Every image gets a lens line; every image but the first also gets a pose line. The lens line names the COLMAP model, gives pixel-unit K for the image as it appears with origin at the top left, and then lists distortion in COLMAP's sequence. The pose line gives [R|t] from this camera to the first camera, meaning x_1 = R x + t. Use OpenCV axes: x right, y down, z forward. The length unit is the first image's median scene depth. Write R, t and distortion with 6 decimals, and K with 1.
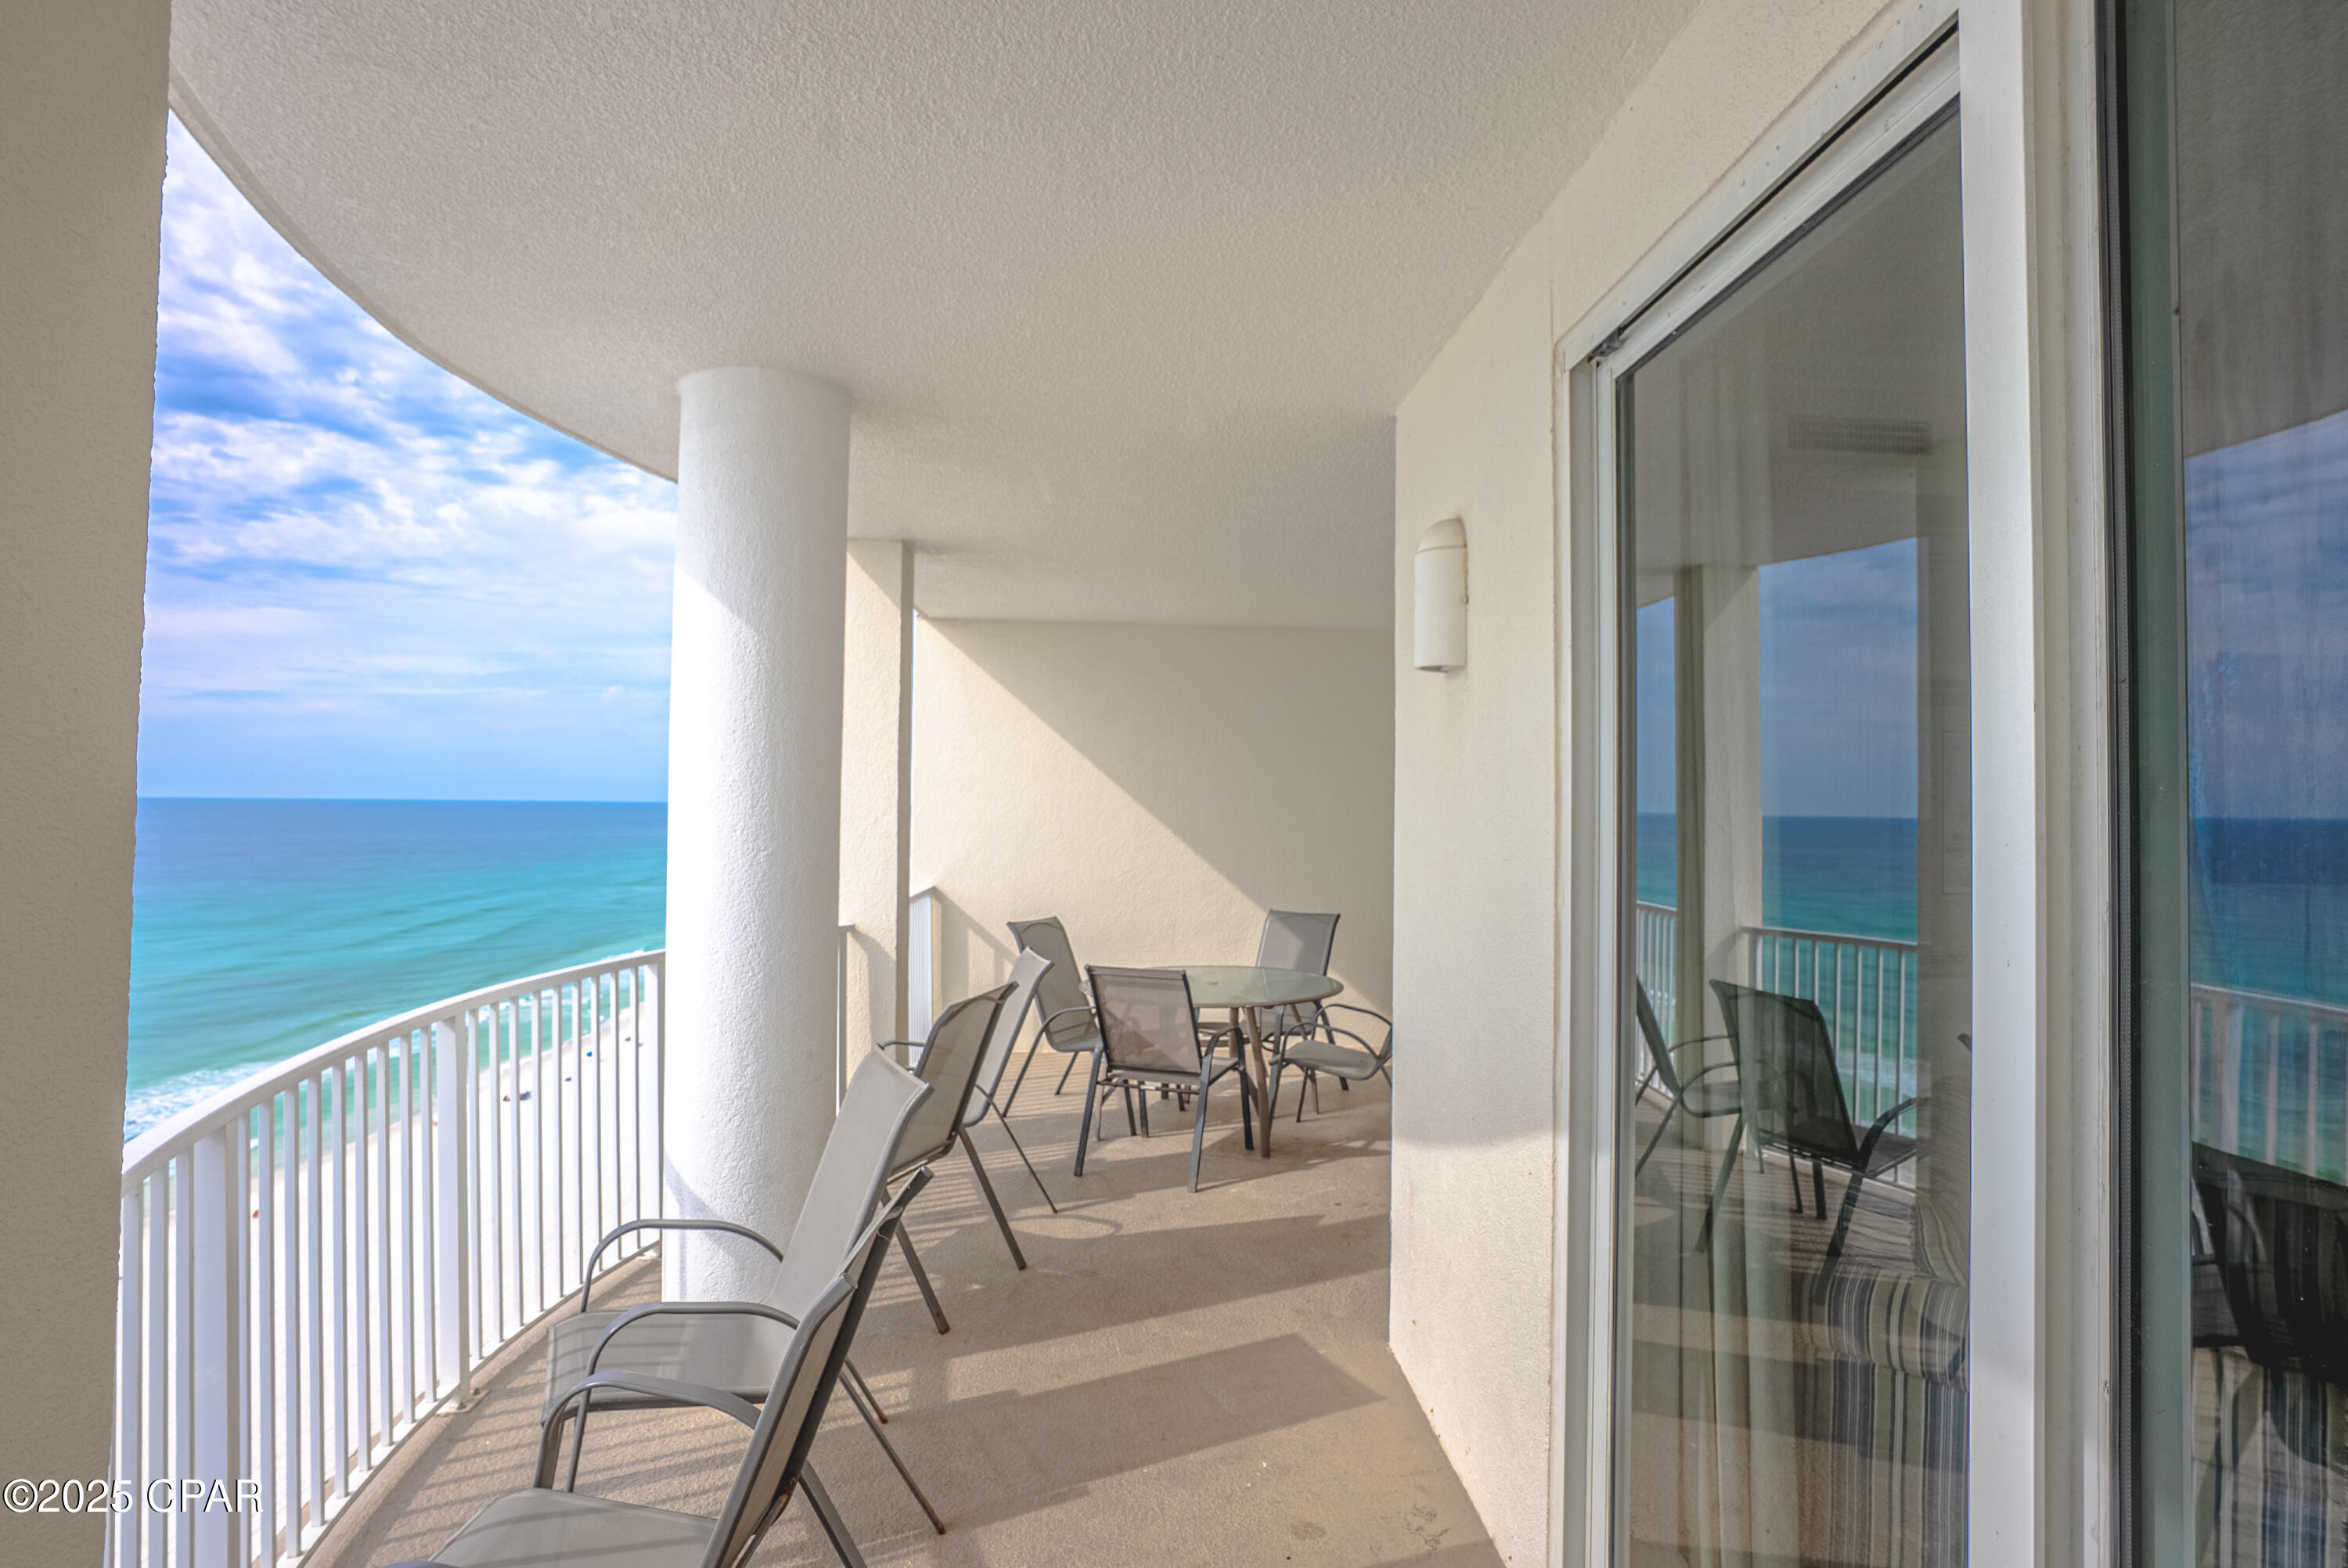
lens RADIAL K [[1186.2, 0, 1200.9], [0, 1186.2, 771.1], [0, 0, 1]] dist [-0.044098, 0.007913]
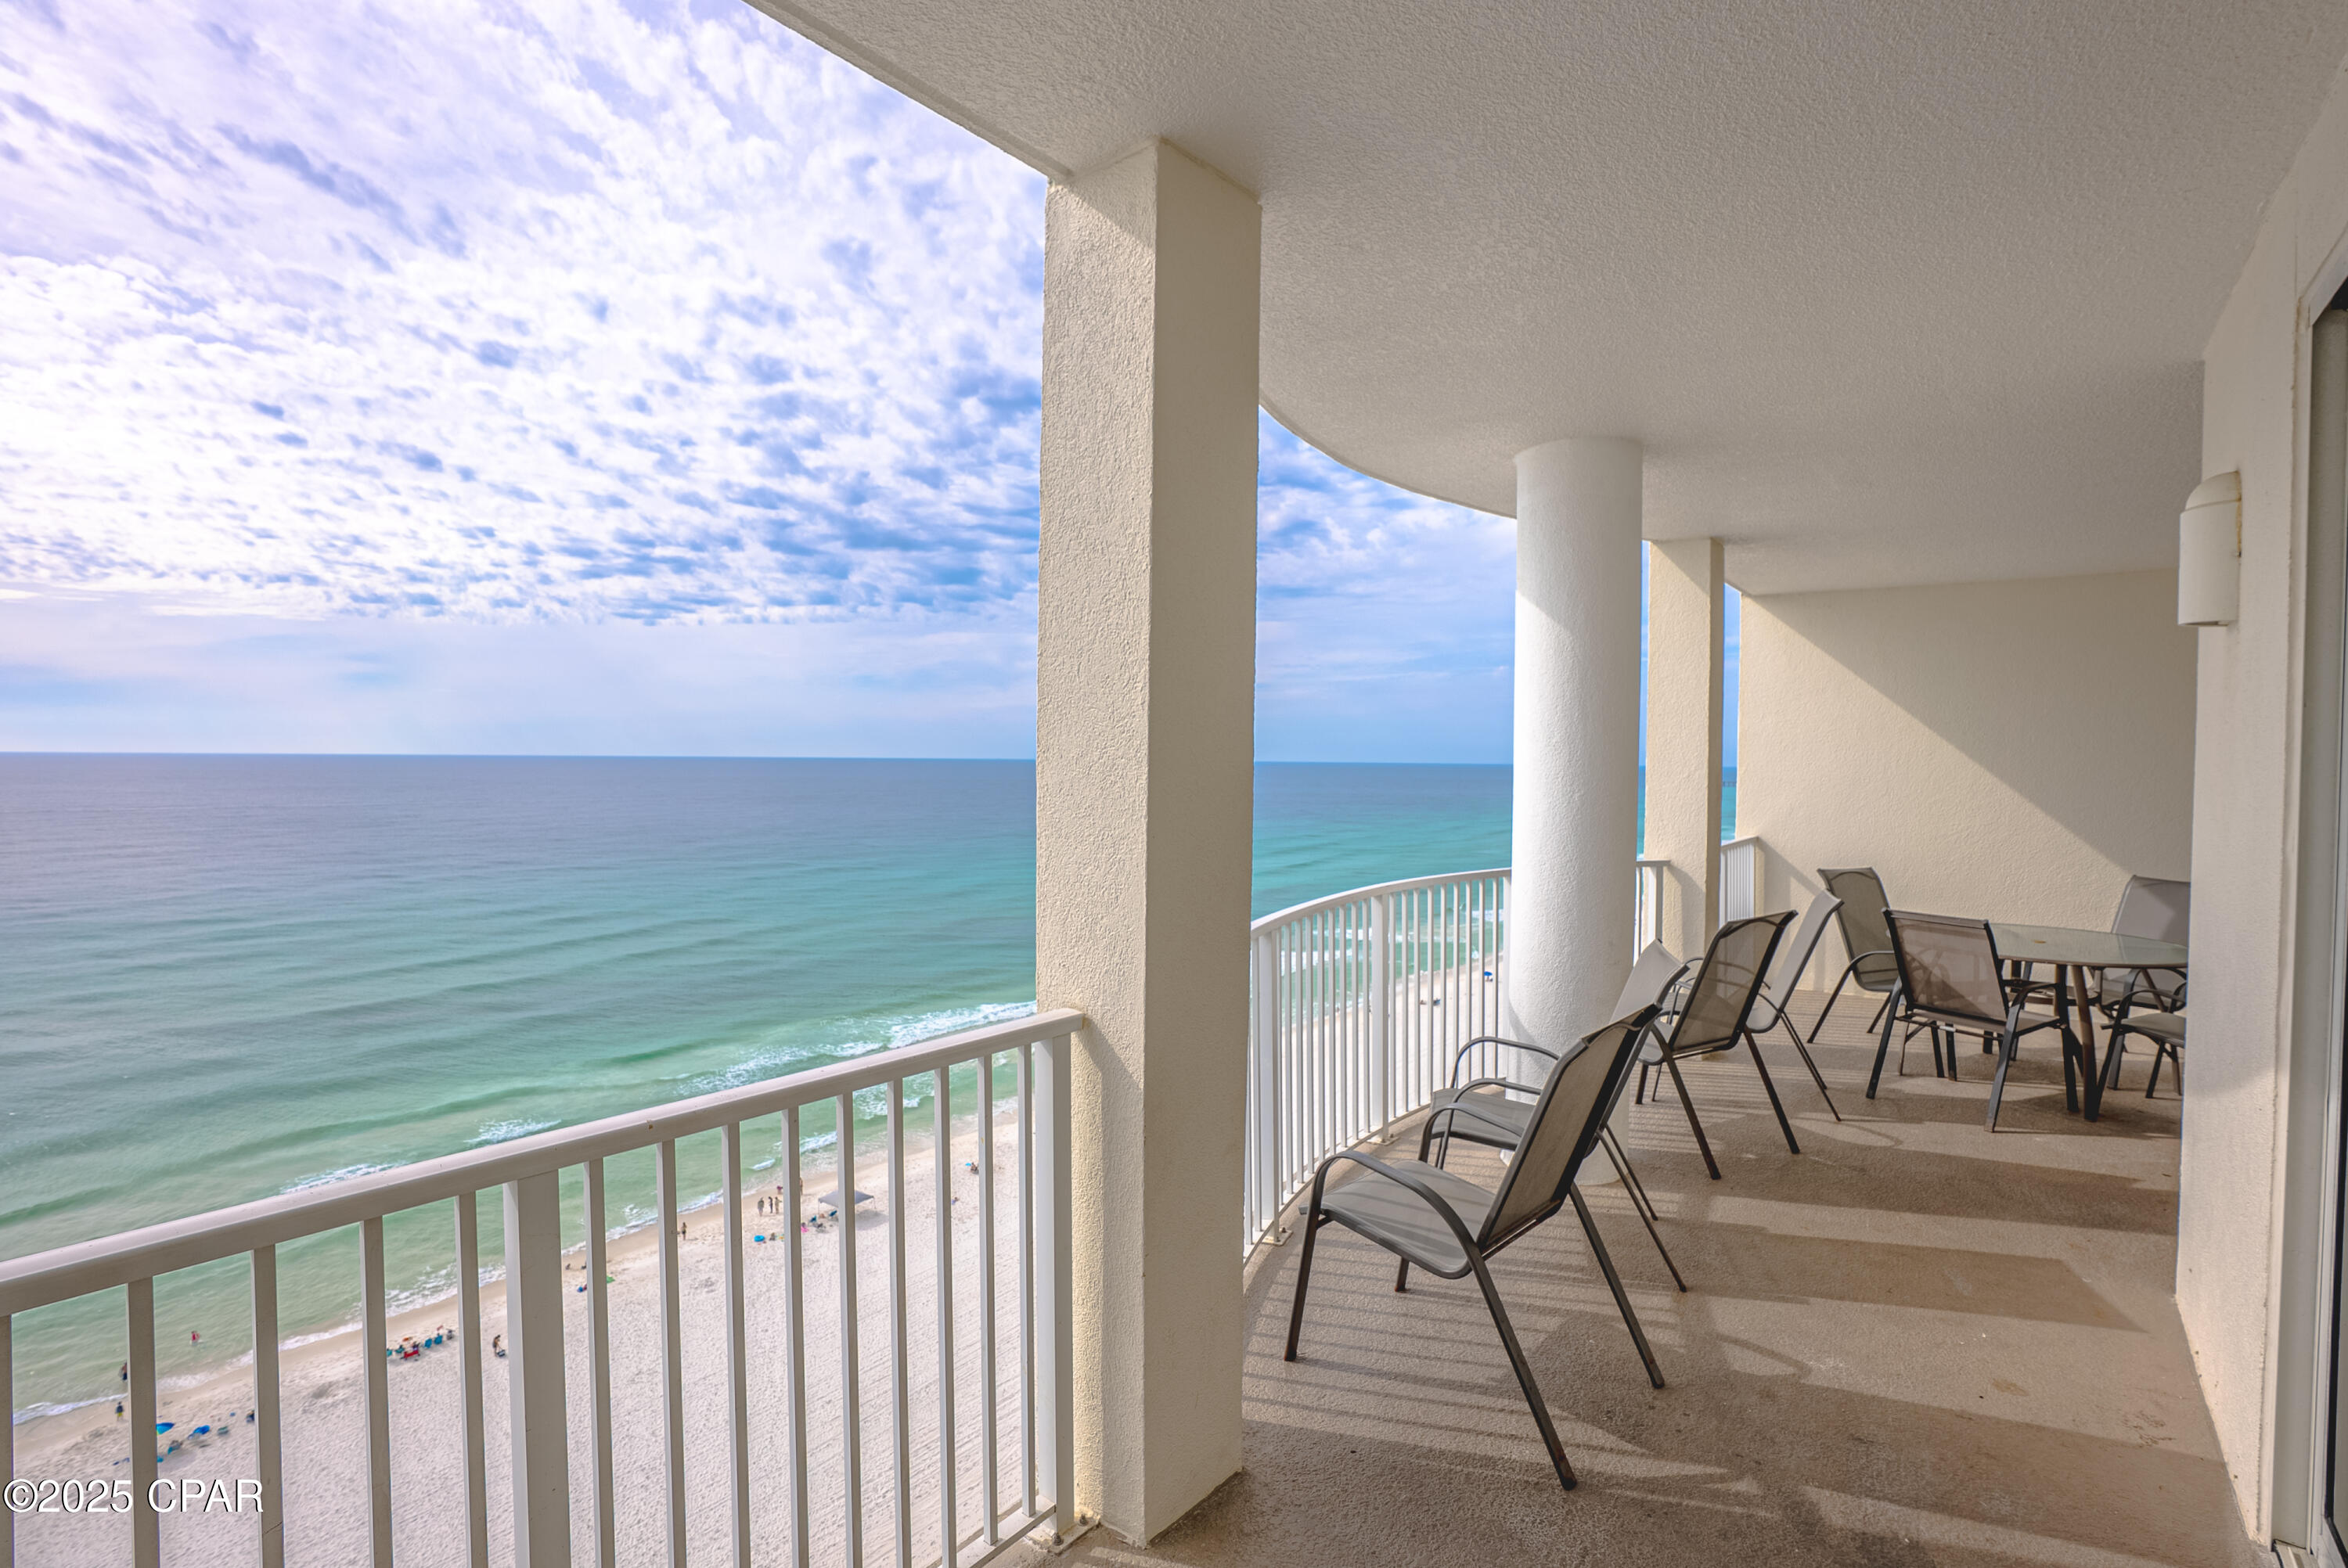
lens RADIAL K [[1096.8, 0, 1182.4], [0, 1096.8, 784.9], [0, 0, 1]] dist [-0.068765, 0.023361]
pose [[0.730765, 0.011260, -0.682537, 0.098062], [0.019911, 0.999087, 0.037800, -0.000070], [0.682339, -0.041212, 0.729873, -0.147042]]
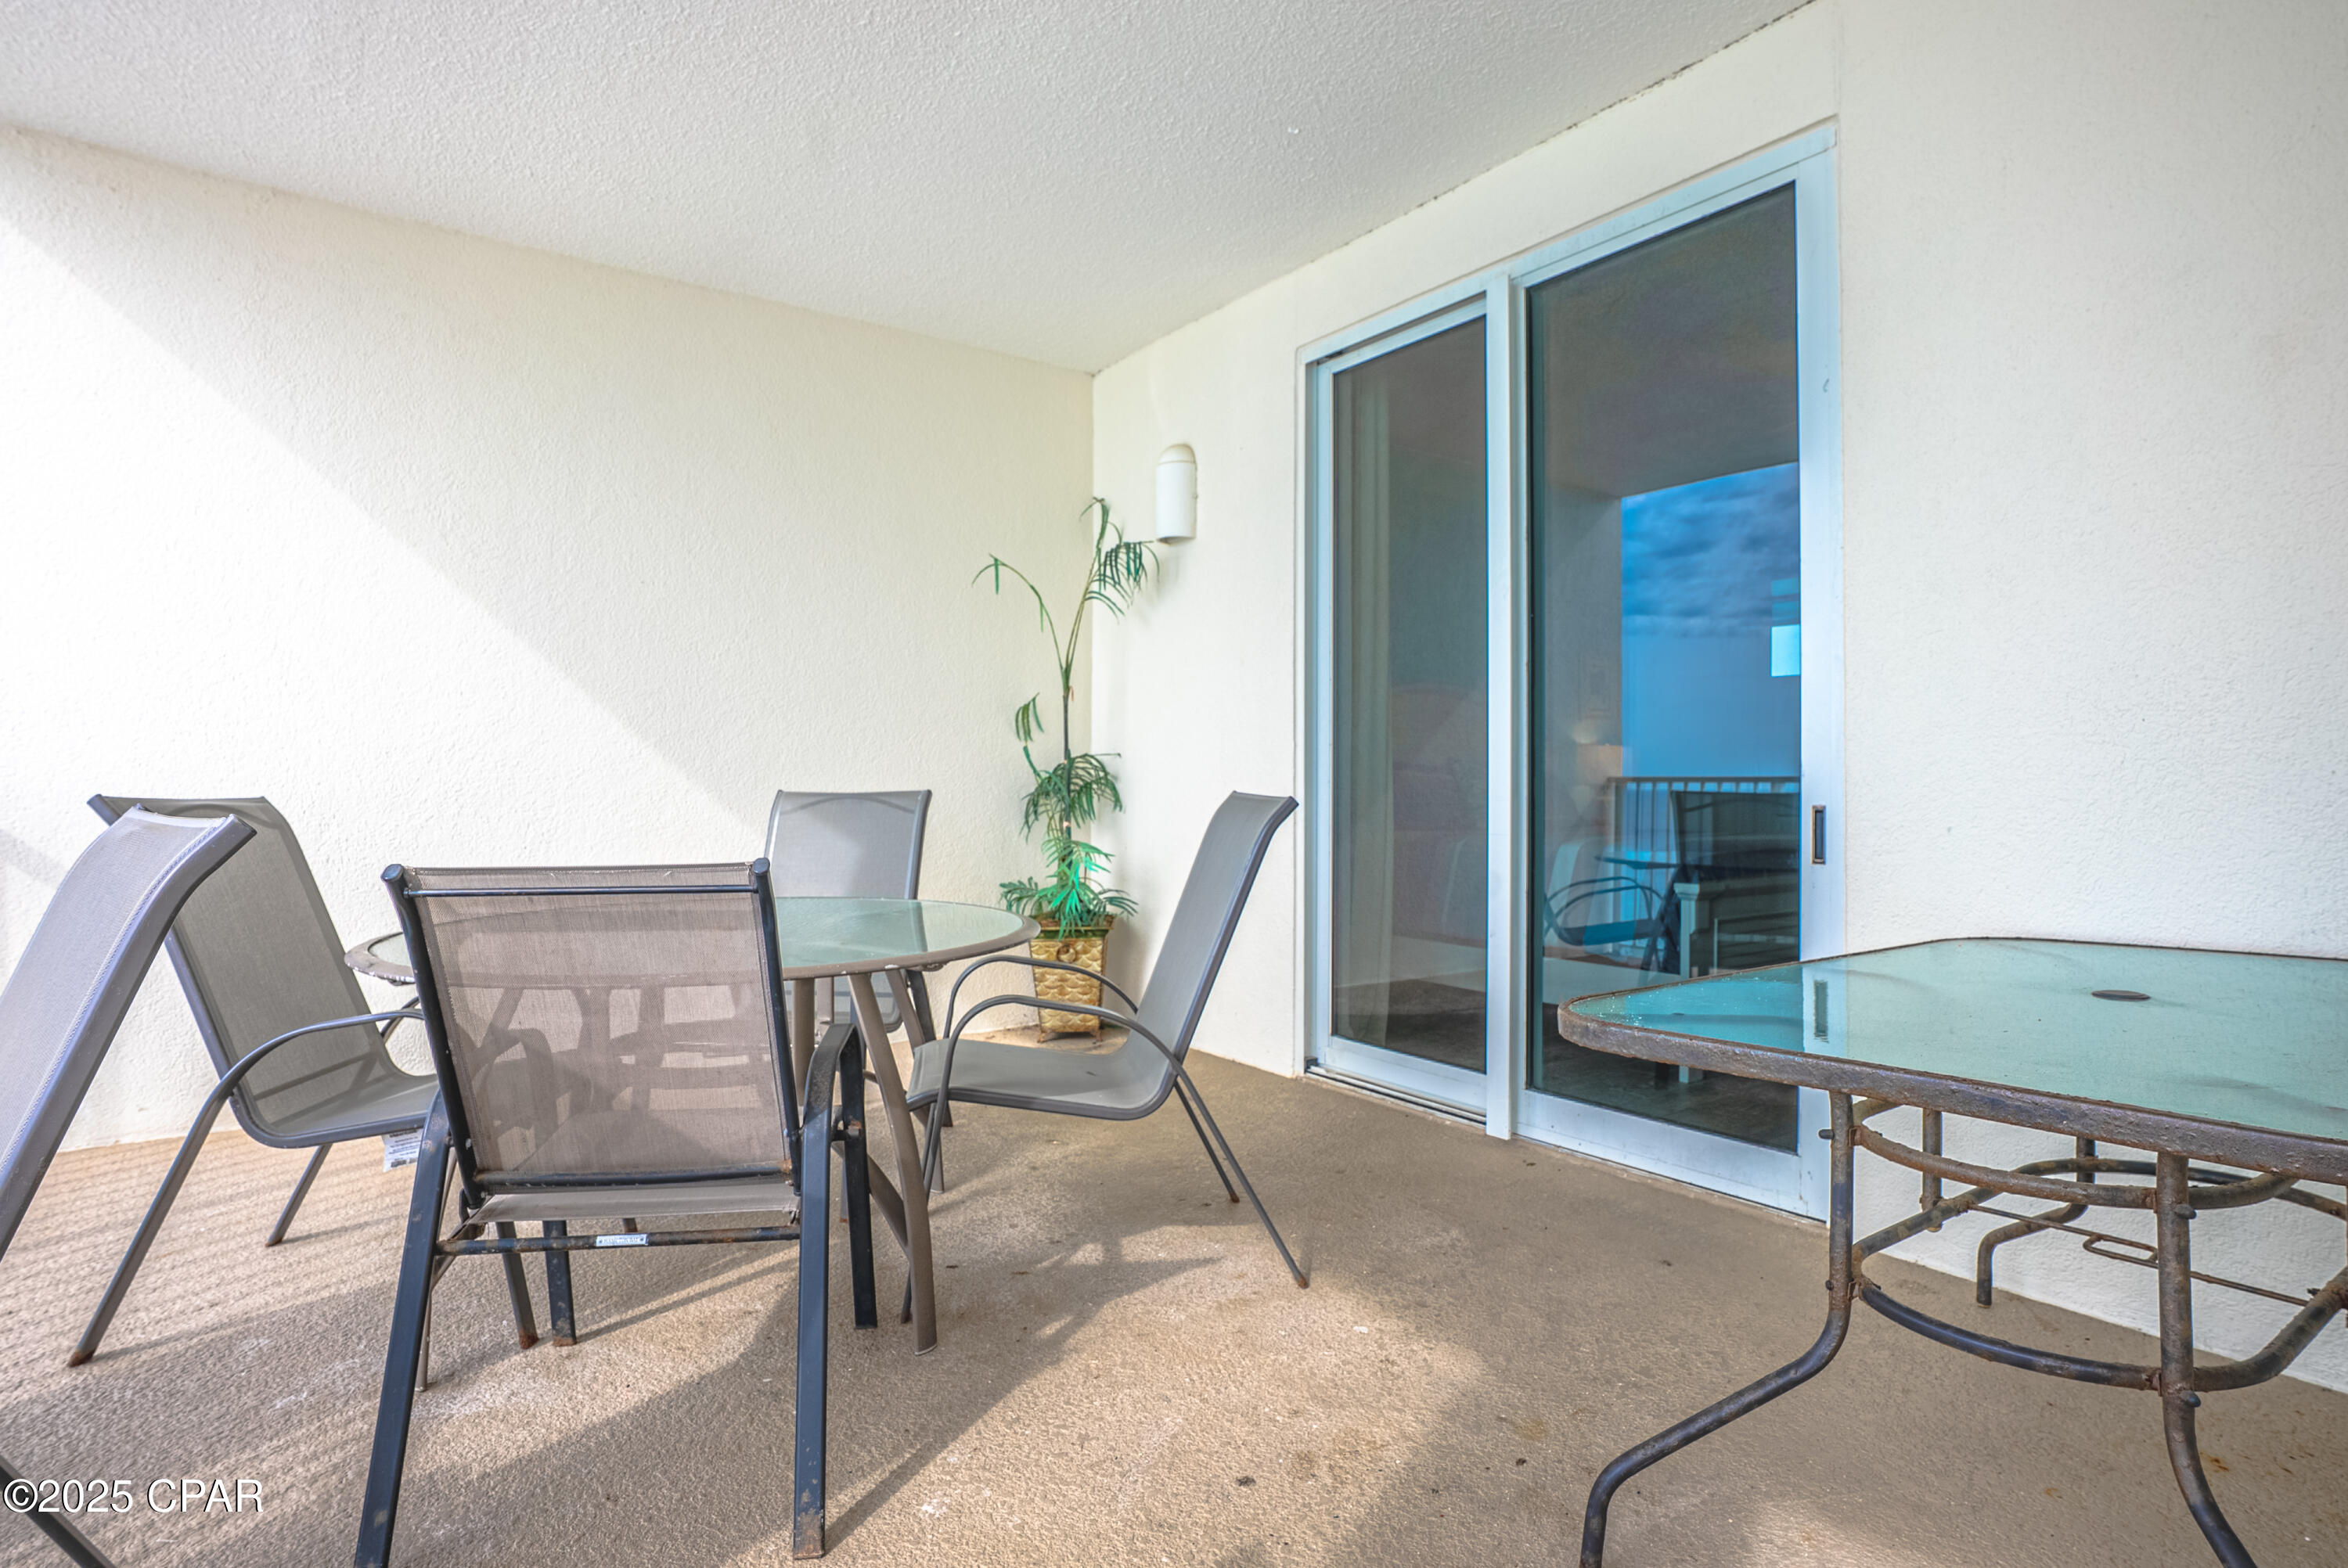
lens RADIAL K [[1186.2, 0, 1167.8], [0, 1186.2, 793.6], [0, 0, 1]] dist [-0.044098, 0.007913]
pose [[0.856257, -0.011121, 0.516431, -0.076707], [-0.006685, 0.999446, 0.032607, 0.130014], [-0.516507, -0.031373, 0.855708, 0.630290]]
